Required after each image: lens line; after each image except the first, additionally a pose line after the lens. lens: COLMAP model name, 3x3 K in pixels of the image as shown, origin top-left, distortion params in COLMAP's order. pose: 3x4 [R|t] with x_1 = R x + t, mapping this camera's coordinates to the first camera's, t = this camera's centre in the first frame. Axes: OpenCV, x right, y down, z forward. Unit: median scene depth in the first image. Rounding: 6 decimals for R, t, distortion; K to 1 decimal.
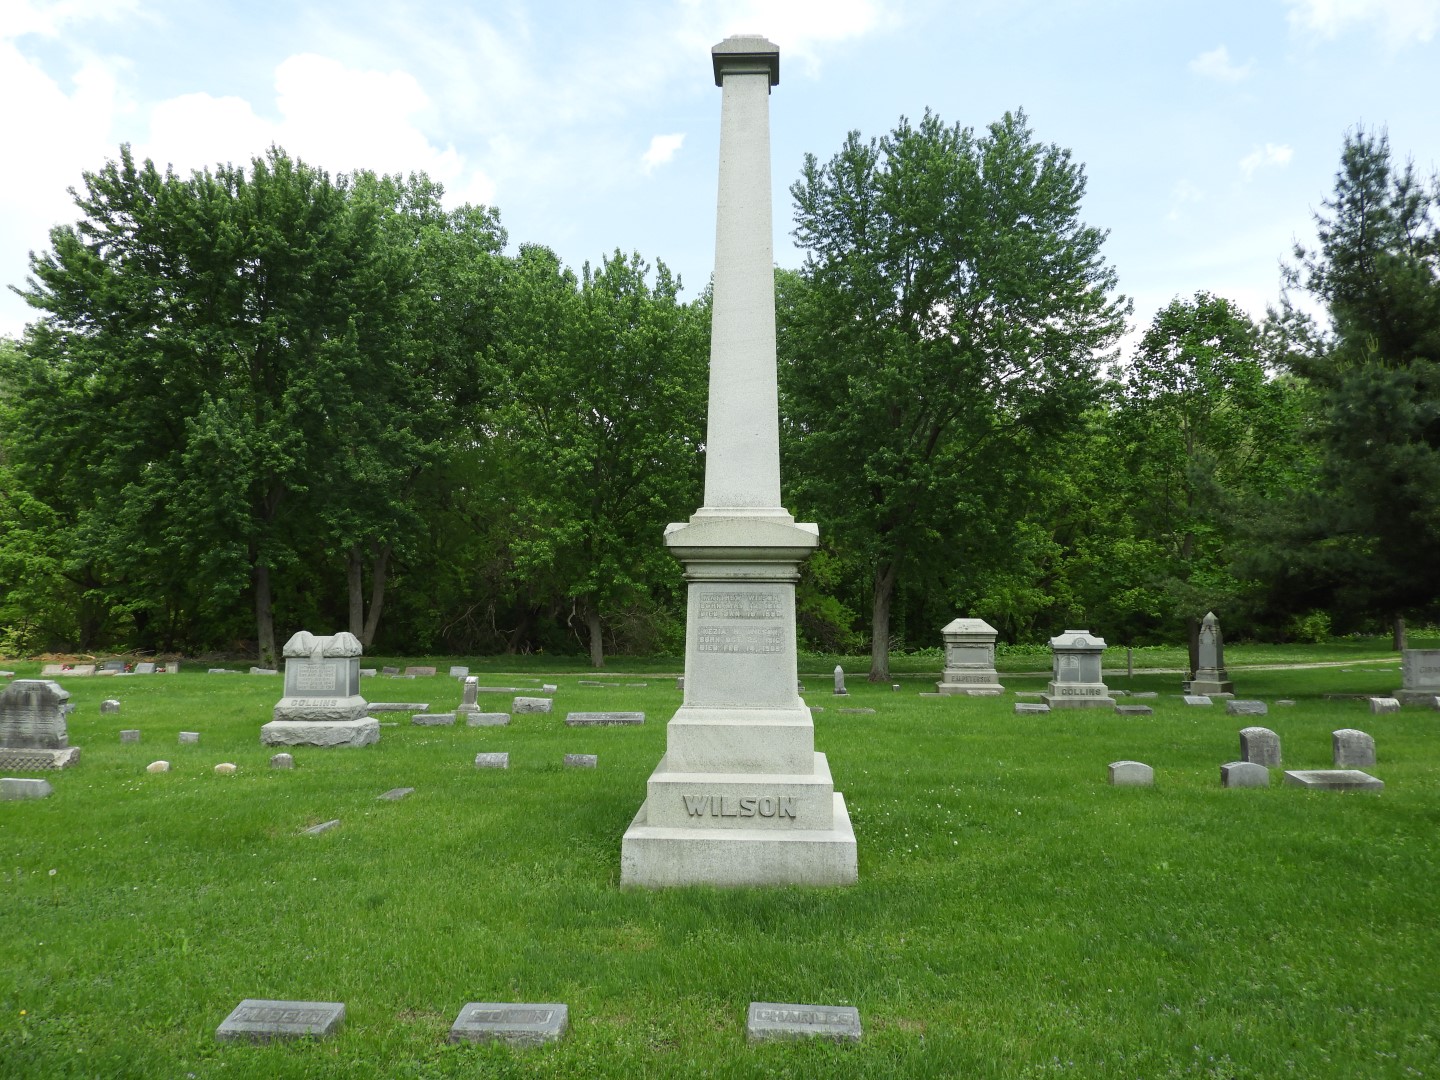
lens RADIAL K [[1004.0, 0, 720.4], [0, 1004.0, 539.6], [0, 0, 1]] dist [-0.003281, -0.004337]
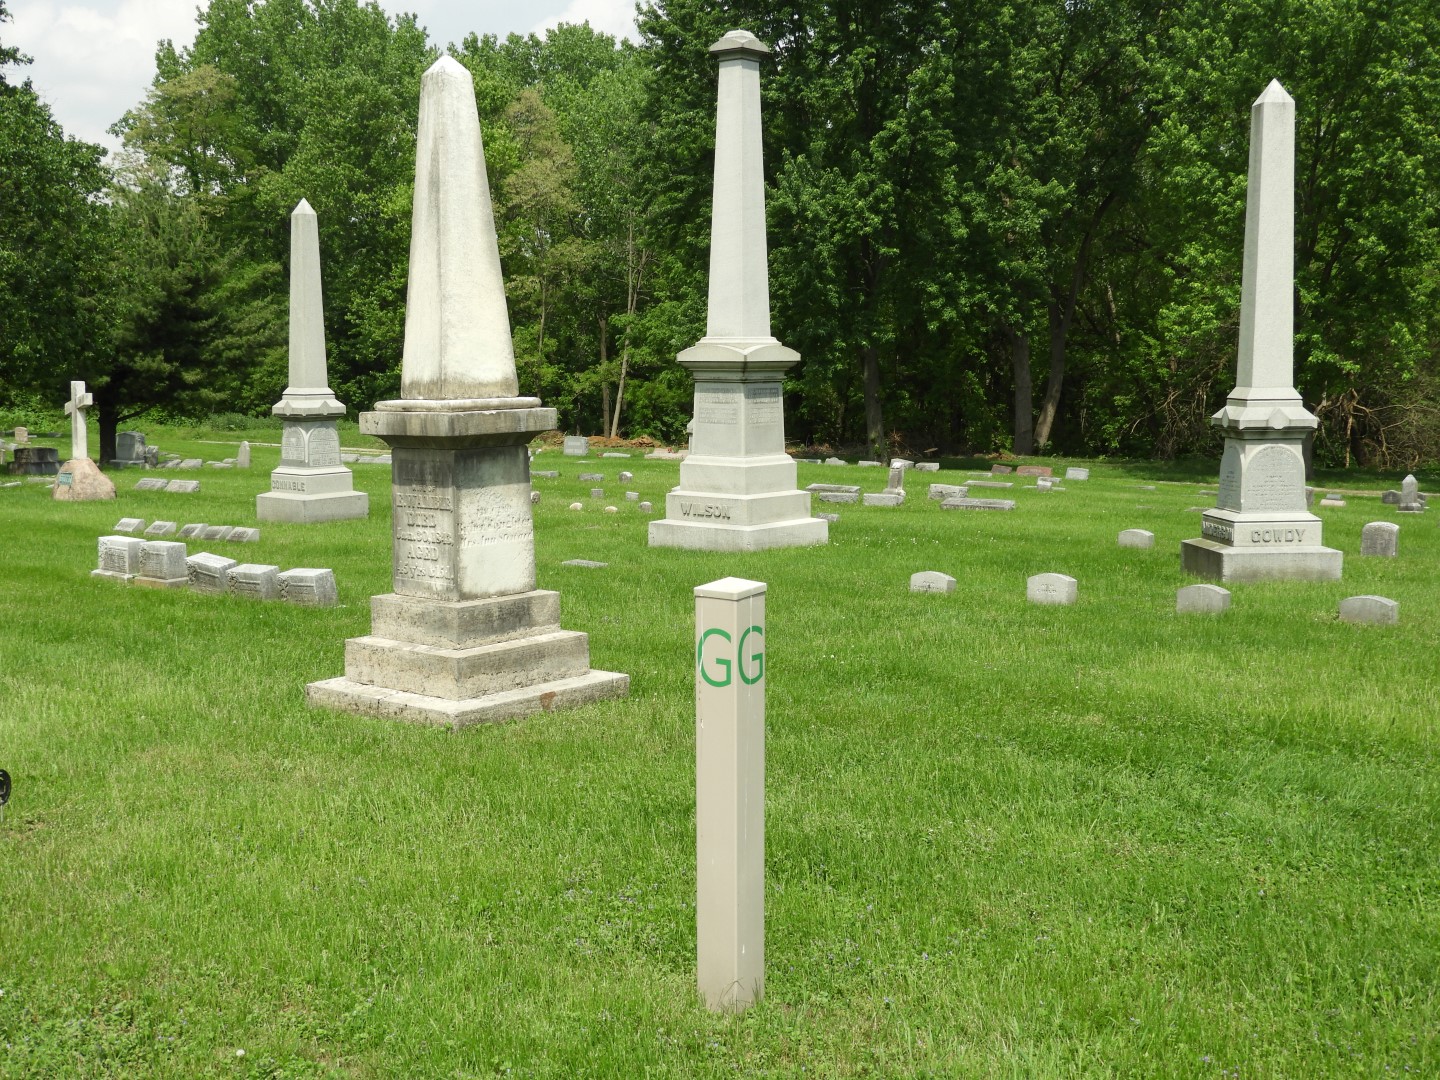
lens RADIAL K [[1667.6, 0, 720.2], [0, 1667.6, 544.5], [0, 0, 1]] dist [-0.017112, 0.000000]
pose [[0.800157, 0.065036, -0.596254, 0.328382], [0.030285, 0.988455, 0.148458, -0.020081], [0.599025, -0.136848, 0.788950, -0.239866]]
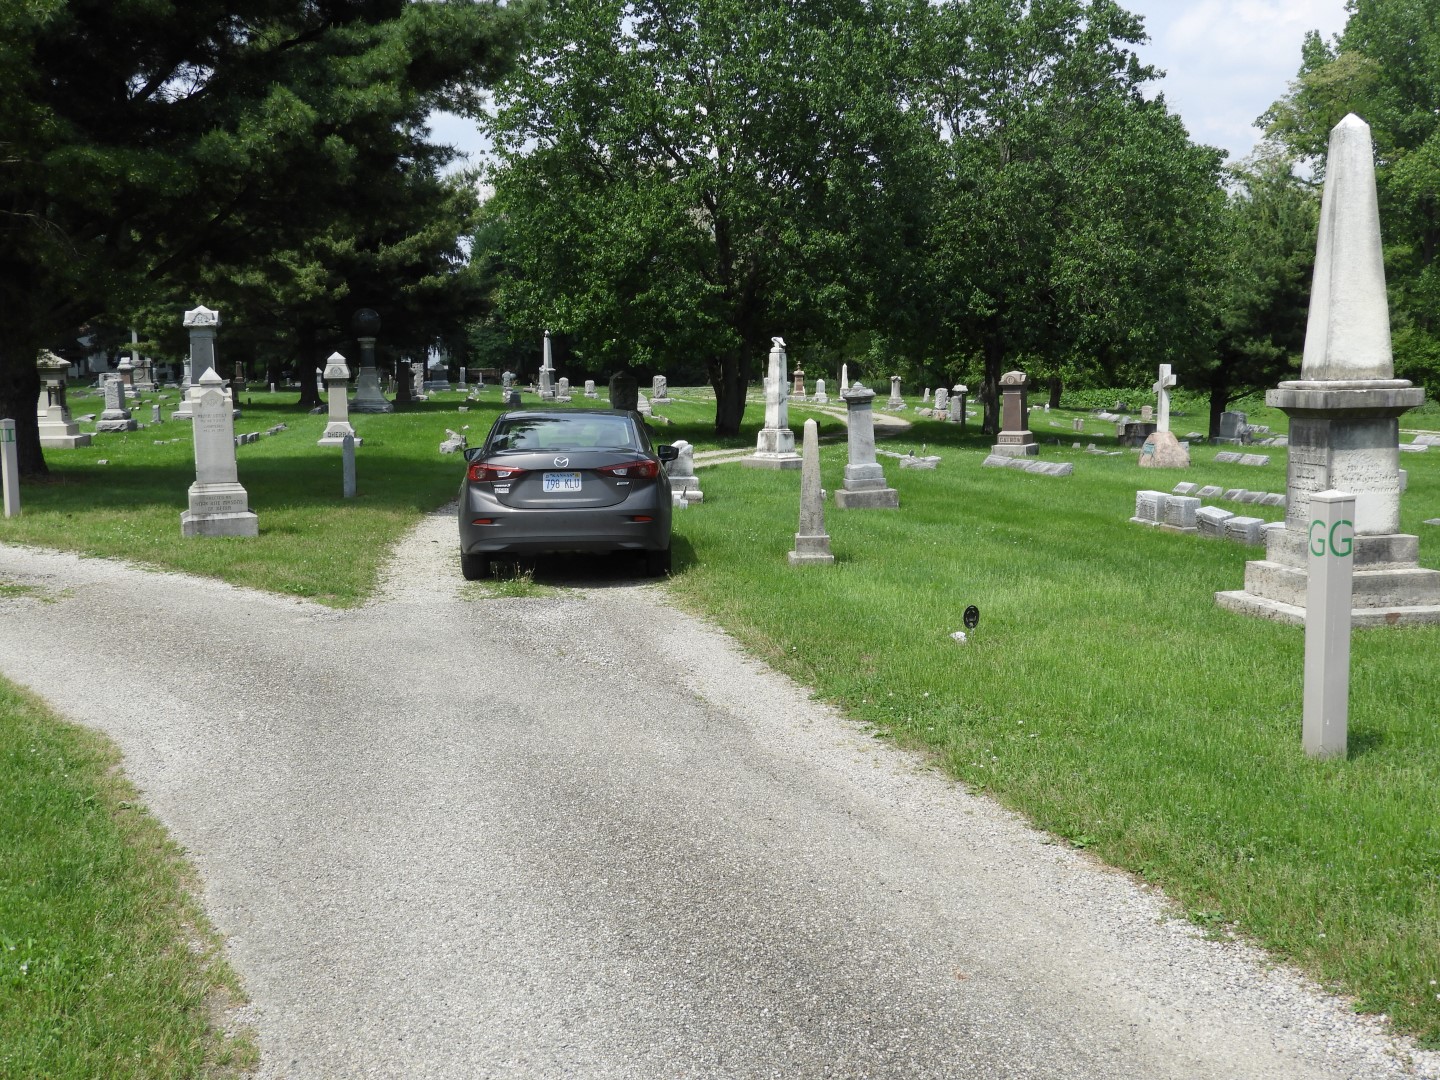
lens RADIAL K [[1667.6, 0, 719.5], [0, 1667.6, 540.0], [0, 0, 1]] dist [-0.017112, 0.000000]
pose [[0.263426, 0.109397, -0.958457, 0.751714], [0.052577, 0.990444, 0.127498, -0.030439], [0.963246, -0.083979, 0.255157, -0.342574]]
